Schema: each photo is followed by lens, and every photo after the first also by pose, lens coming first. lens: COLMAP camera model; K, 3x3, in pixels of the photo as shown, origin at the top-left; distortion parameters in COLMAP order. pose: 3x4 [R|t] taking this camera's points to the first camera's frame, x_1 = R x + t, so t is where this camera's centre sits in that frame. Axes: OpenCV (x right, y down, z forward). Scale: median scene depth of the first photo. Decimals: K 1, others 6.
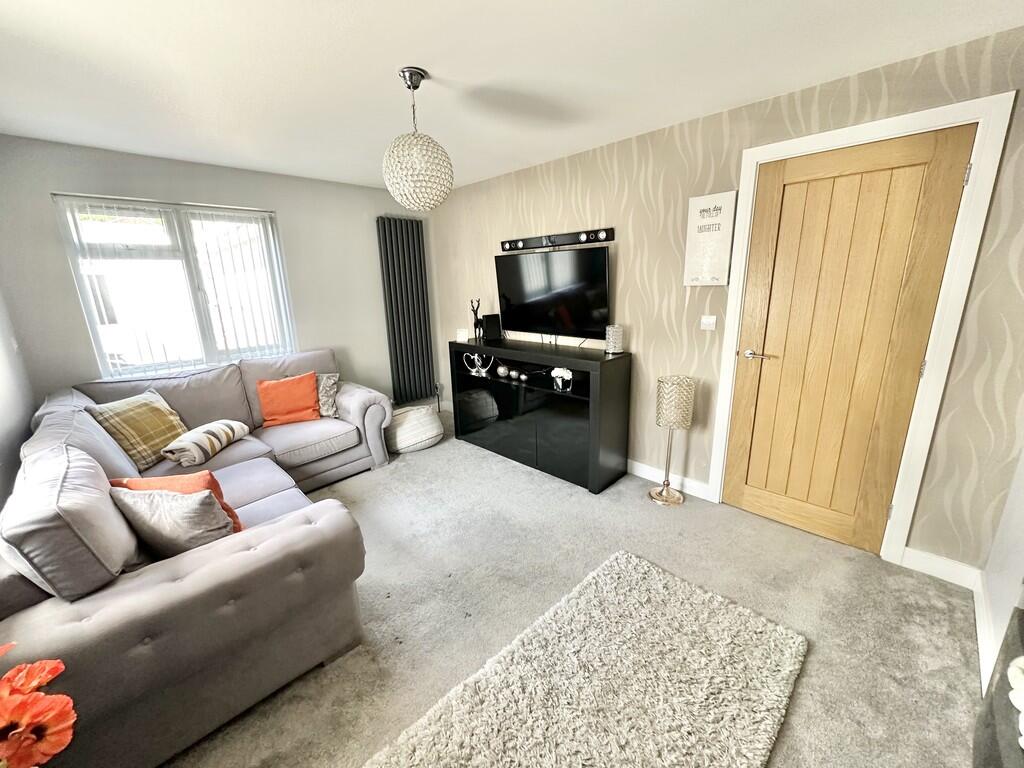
lens RADIAL K [[408.1, 0, 512.0], [0, 408.1, 384.0], [0, 0, 1]] dist [-0.002631, 0.000225]
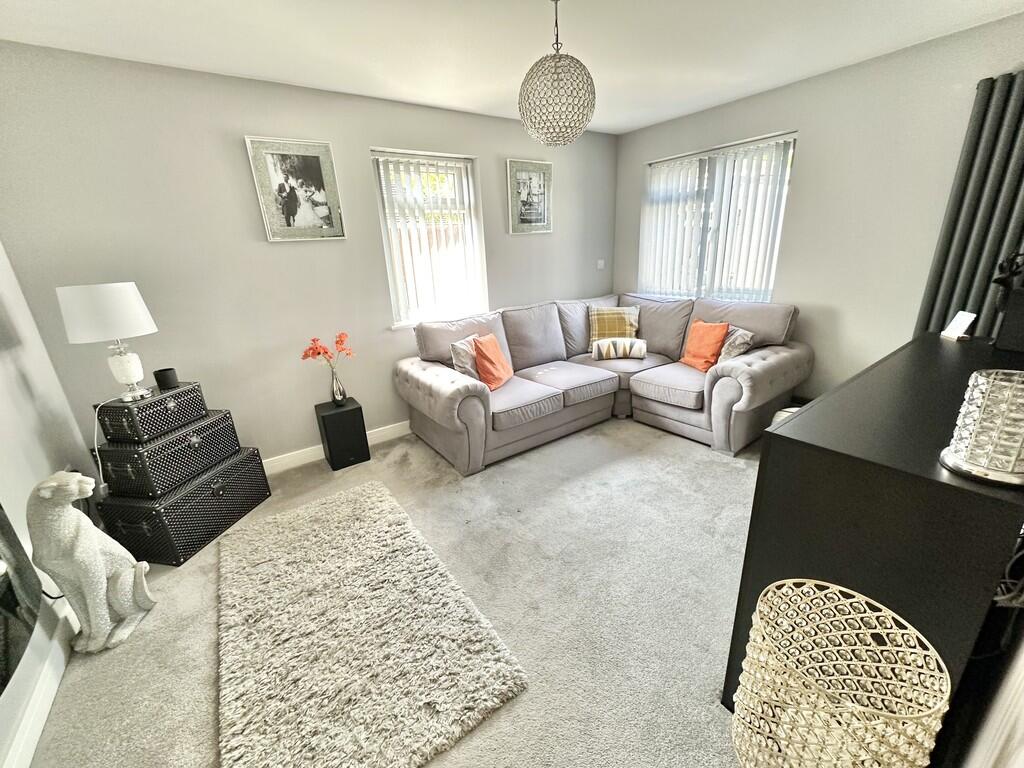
lens RADIAL K [[408.1, 0, 512.0], [0, 408.1, 384.0], [0, 0, 1]] dist [-0.002631, 0.000225]
pose [[-0.162283, 0.346948, -0.923738, 0.515095], [-0.189502, 0.907763, 0.374240, -0.168485], [0.968377, 0.235783, -0.081567, 0.697246]]
